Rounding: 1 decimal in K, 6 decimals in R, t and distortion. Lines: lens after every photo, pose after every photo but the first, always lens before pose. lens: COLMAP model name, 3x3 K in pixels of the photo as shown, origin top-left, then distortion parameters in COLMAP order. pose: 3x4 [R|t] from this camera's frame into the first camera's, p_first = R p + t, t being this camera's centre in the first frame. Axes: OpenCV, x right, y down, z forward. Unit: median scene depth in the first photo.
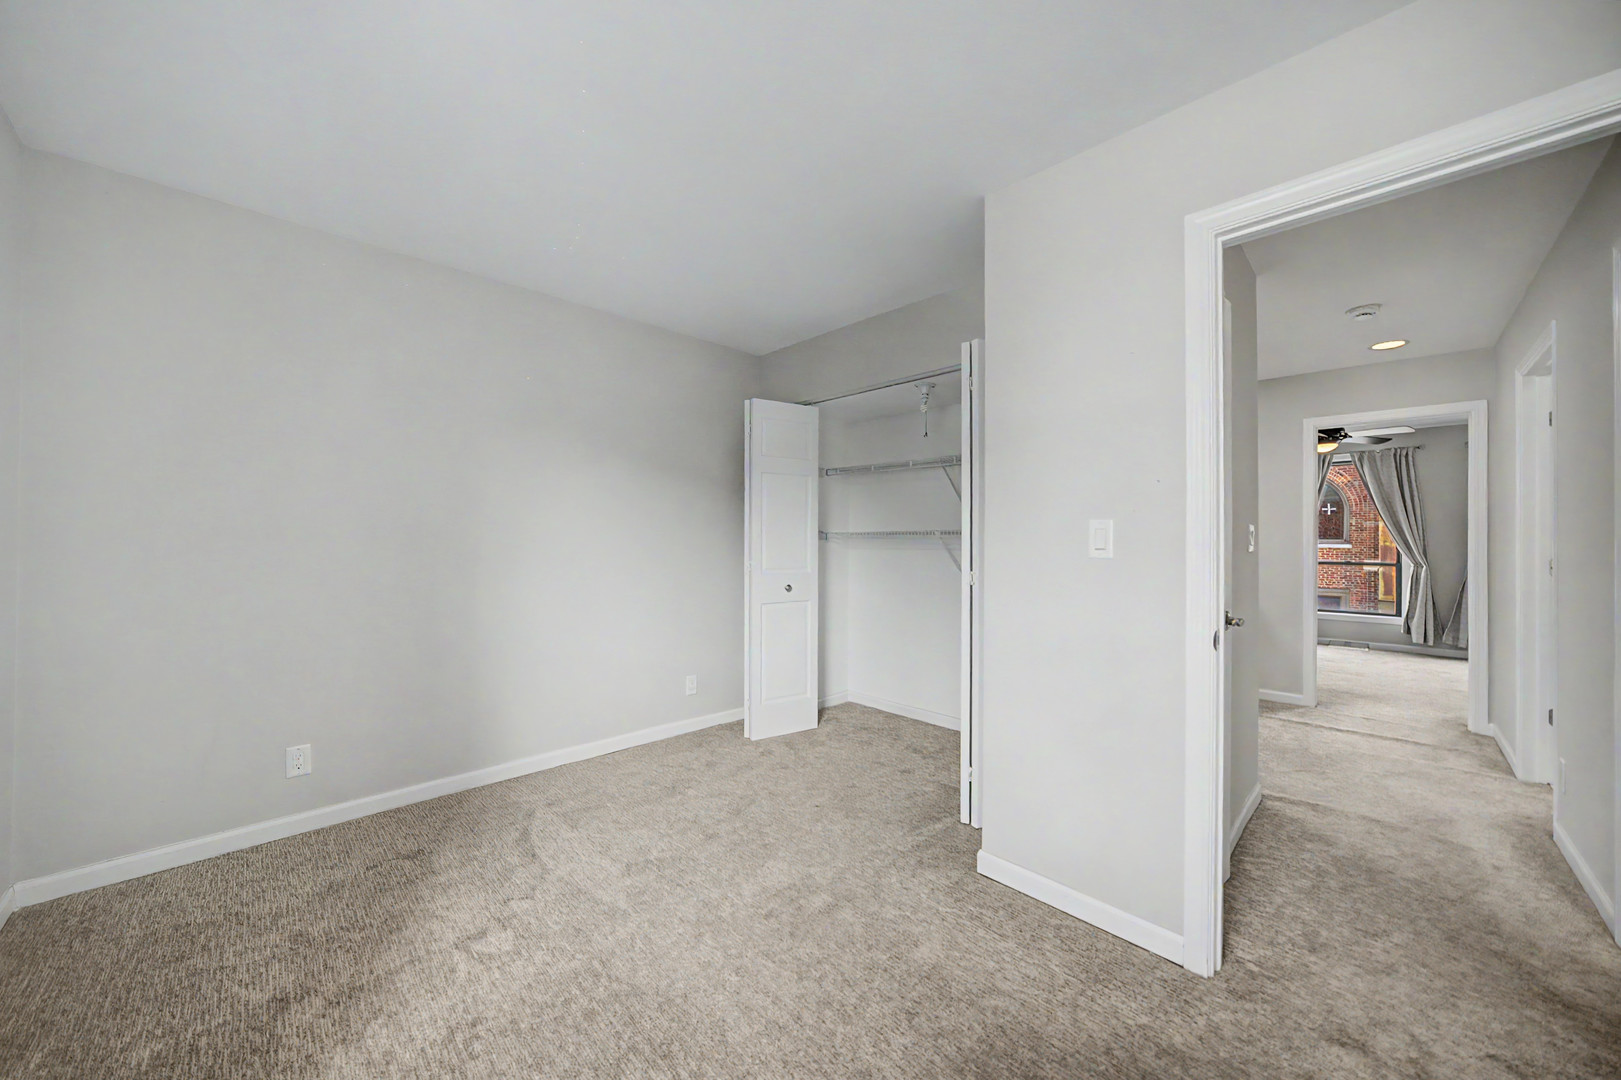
lens RADIAL K [[541.1, 0, 810.5], [0, 541.1, 540.0], [0, 0, 1]] dist [-0.017638, 0.000177]
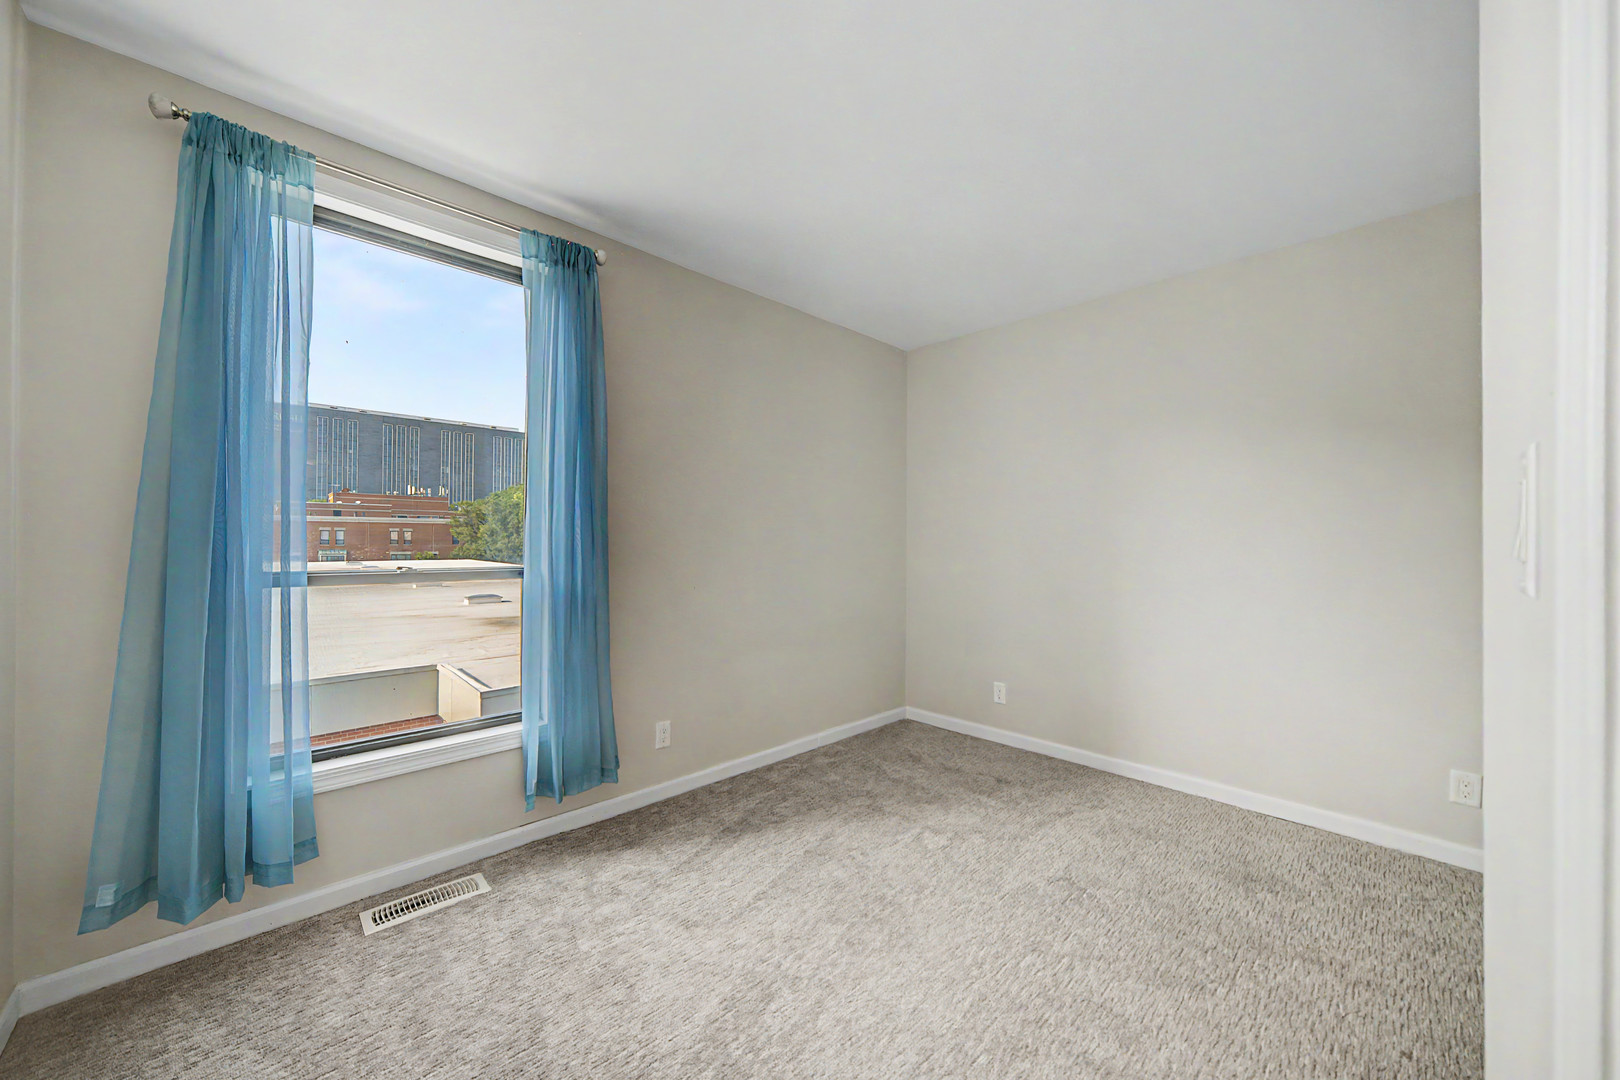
lens RADIAL K [[590.0, 0, 810.0], [0, 590.0, 540.0], [0, 0, 1]] dist [-0.027553, 0.006220]
pose [[0.014391, 0.002879, -0.999892, 0.628848], [-0.004147, 0.999987, 0.002820, 0.001079], [0.999888, 0.004106, 0.014402, 0.478211]]
